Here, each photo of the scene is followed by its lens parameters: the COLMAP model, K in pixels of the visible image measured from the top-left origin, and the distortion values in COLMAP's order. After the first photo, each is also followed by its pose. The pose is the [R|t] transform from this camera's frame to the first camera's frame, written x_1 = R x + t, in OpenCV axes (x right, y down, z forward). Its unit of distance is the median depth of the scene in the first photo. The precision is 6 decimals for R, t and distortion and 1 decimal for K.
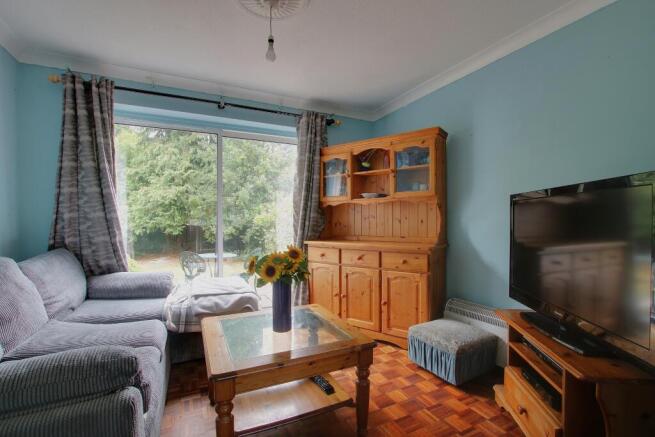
lens RADIAL K [[324.5, 0, 326.9], [0, 324.5, 218.4], [0, 0, 1]] dist [0.000279, -0.000206]
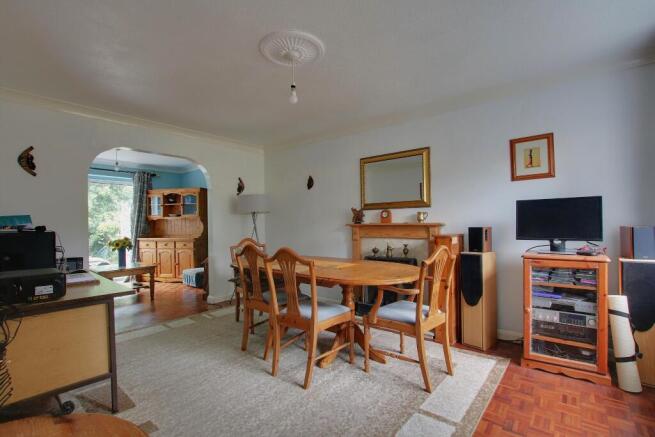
lens RADIAL K [[324.5, 0, 329.5], [0, 324.5, 224.6], [0, 0, 1]] dist [0.000279, -0.000206]
pose [[0.916057, -0.008944, 0.400948, 0.205341], [0.006644, 0.999953, 0.007124, -0.018666], [-0.400992, -0.003862, 0.916073, -1.237513]]
